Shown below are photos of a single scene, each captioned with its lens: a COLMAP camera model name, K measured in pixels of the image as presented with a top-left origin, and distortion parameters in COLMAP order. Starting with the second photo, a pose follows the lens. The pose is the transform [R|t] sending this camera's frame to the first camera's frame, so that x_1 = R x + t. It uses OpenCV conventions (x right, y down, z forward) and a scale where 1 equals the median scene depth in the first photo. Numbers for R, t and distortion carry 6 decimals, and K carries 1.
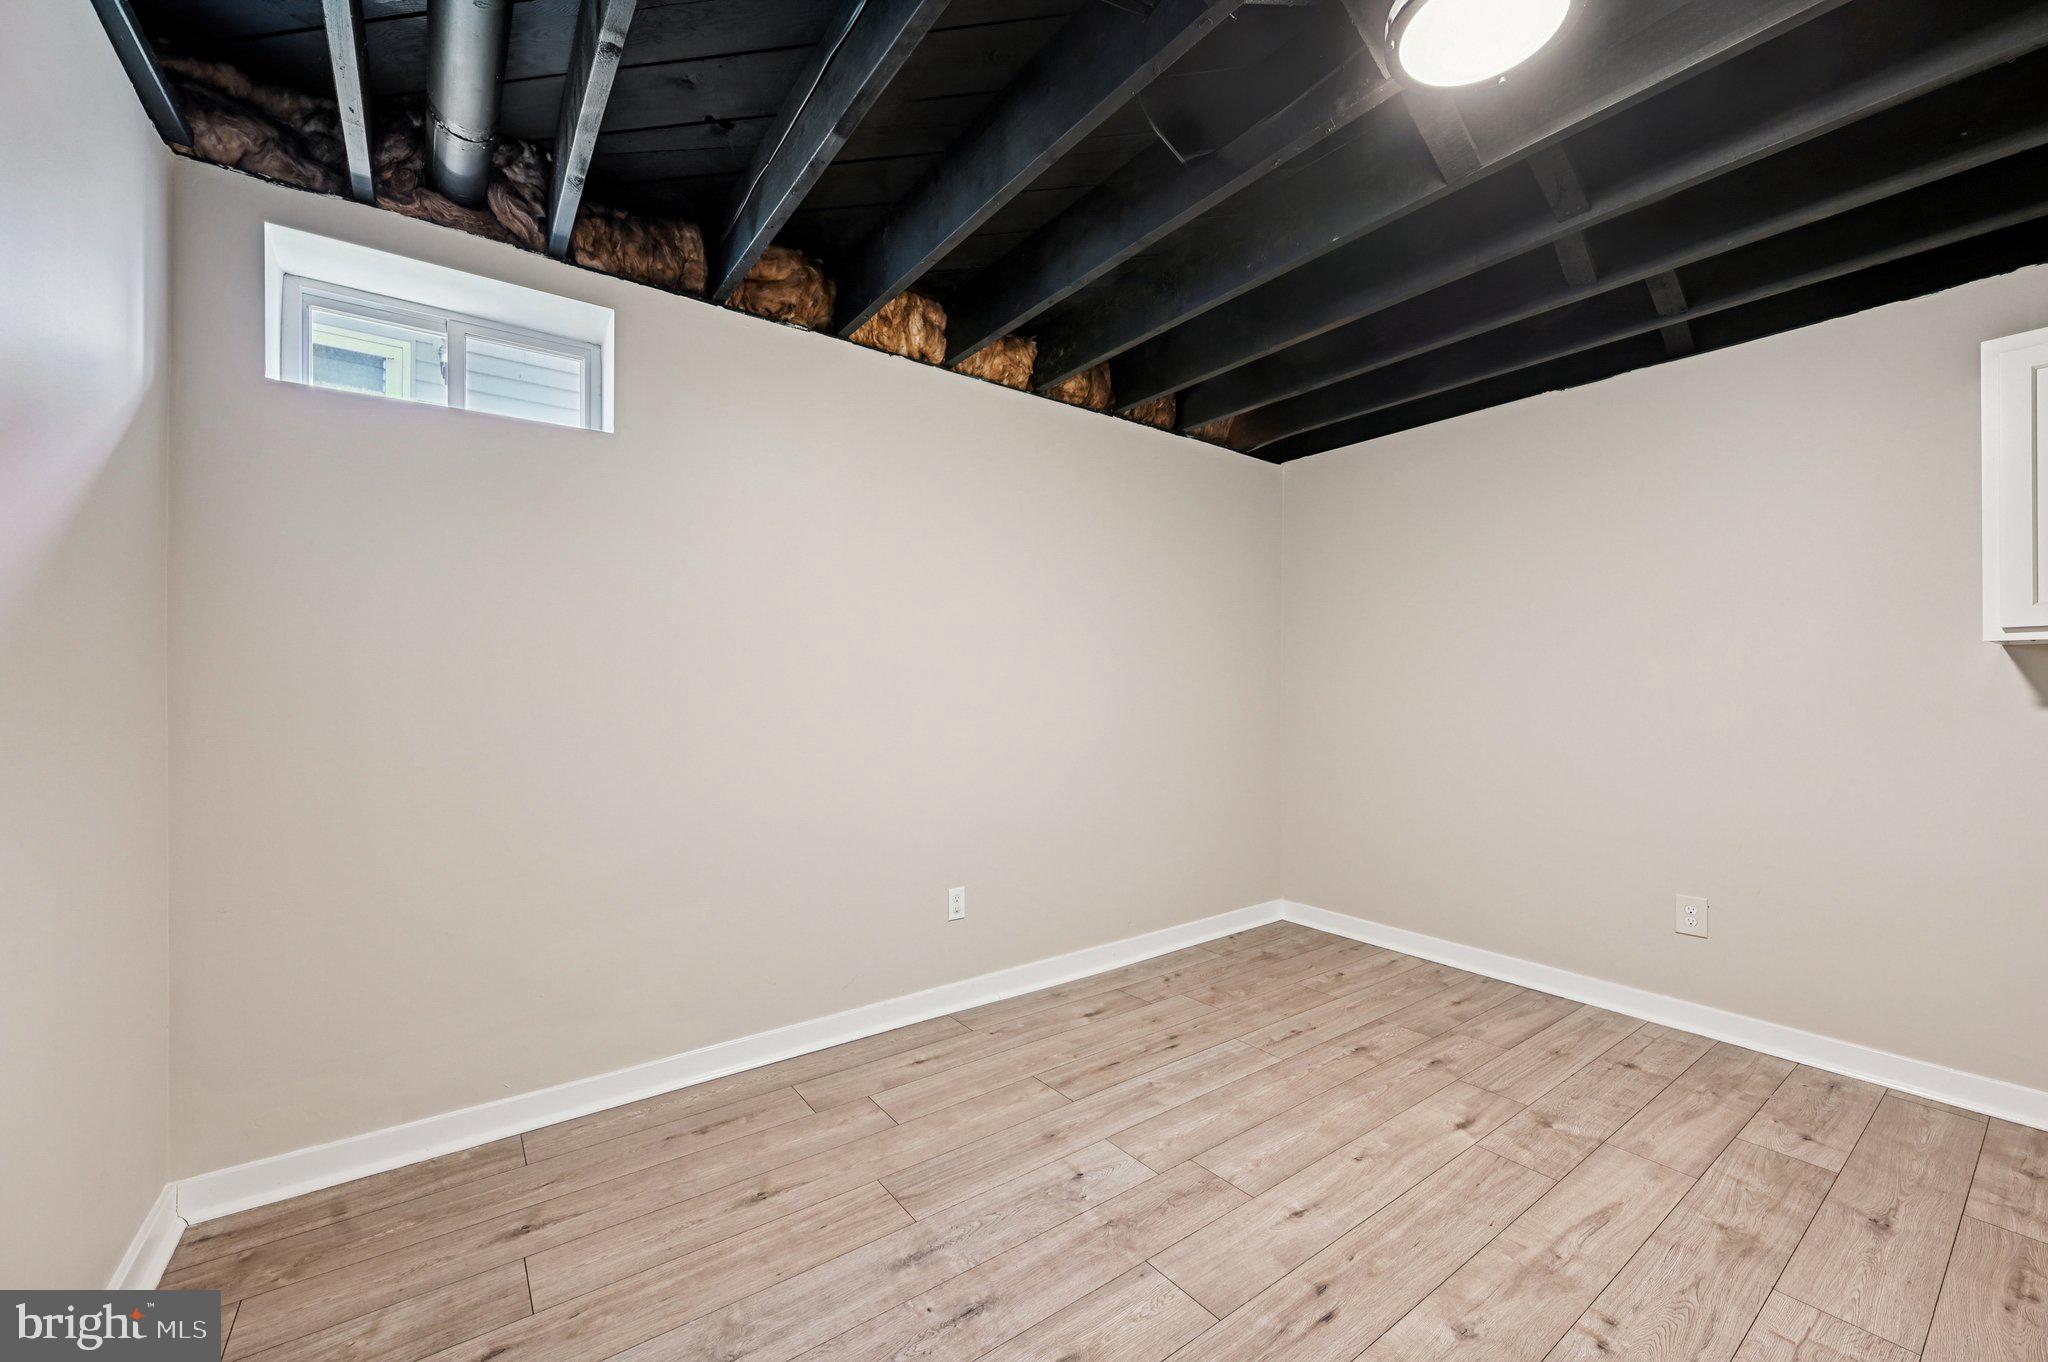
lens RADIAL K [[808.2, 0, 1033.7], [0, 808.2, 685.8], [0, 0, 1]] dist [-0.002171, -0.000112]
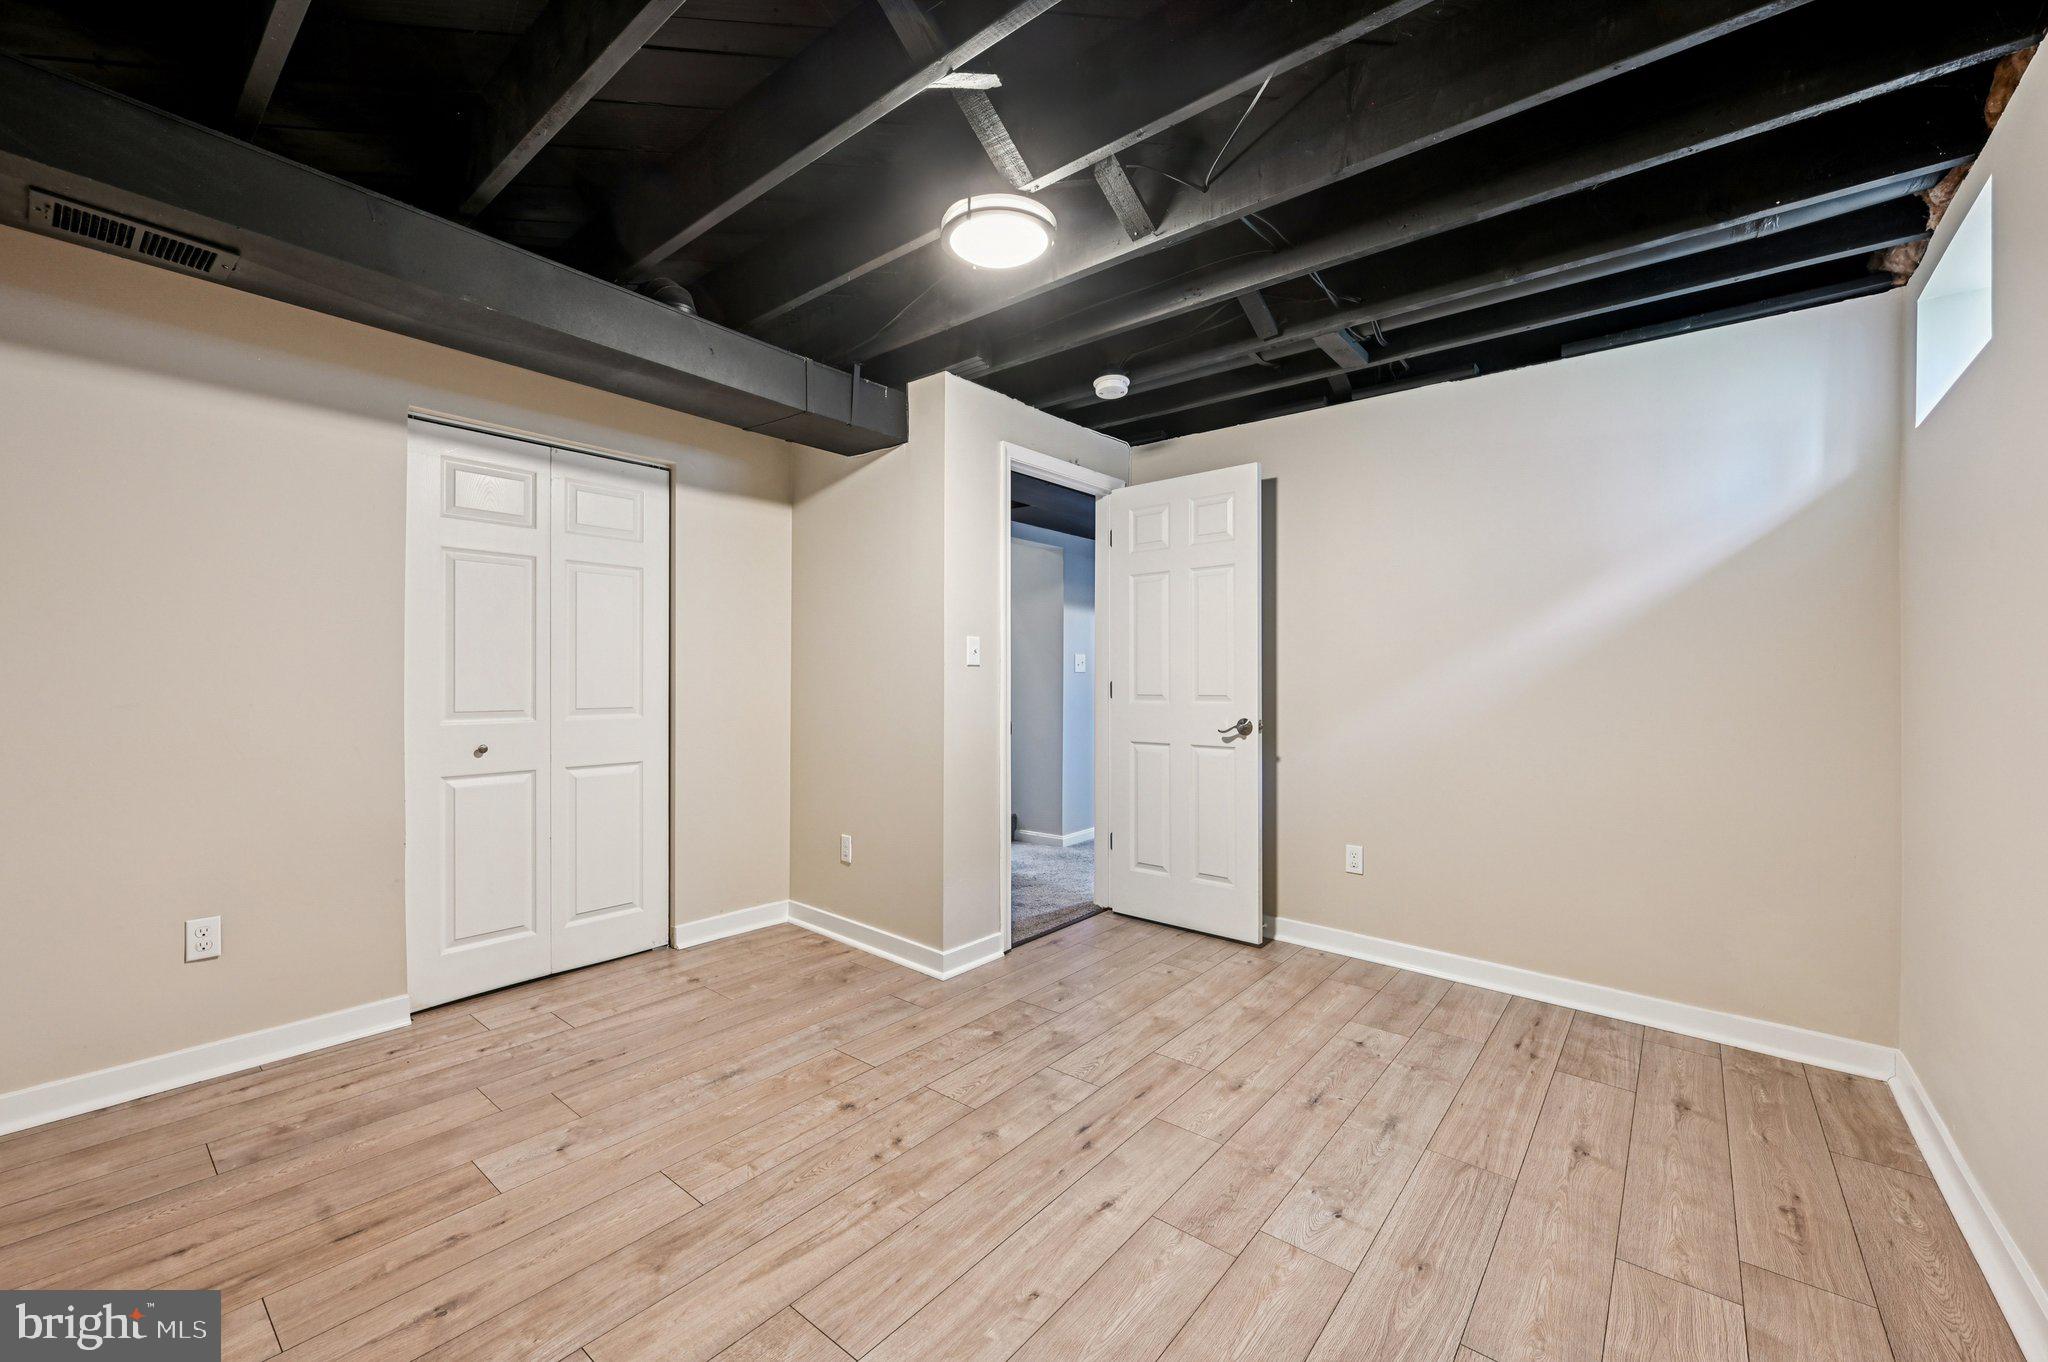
lens RADIAL K [[808.2, 0, 1033.7], [0, 808.2, 685.8], [0, 0, 1]] dist [-0.002171, -0.000112]
pose [[-0.968412, -0.006718, -0.249263, 0.672696], [-0.006342, 0.999977, -0.002311, 0.022364], [0.249273, -0.000657, -0.968433, 1.958704]]
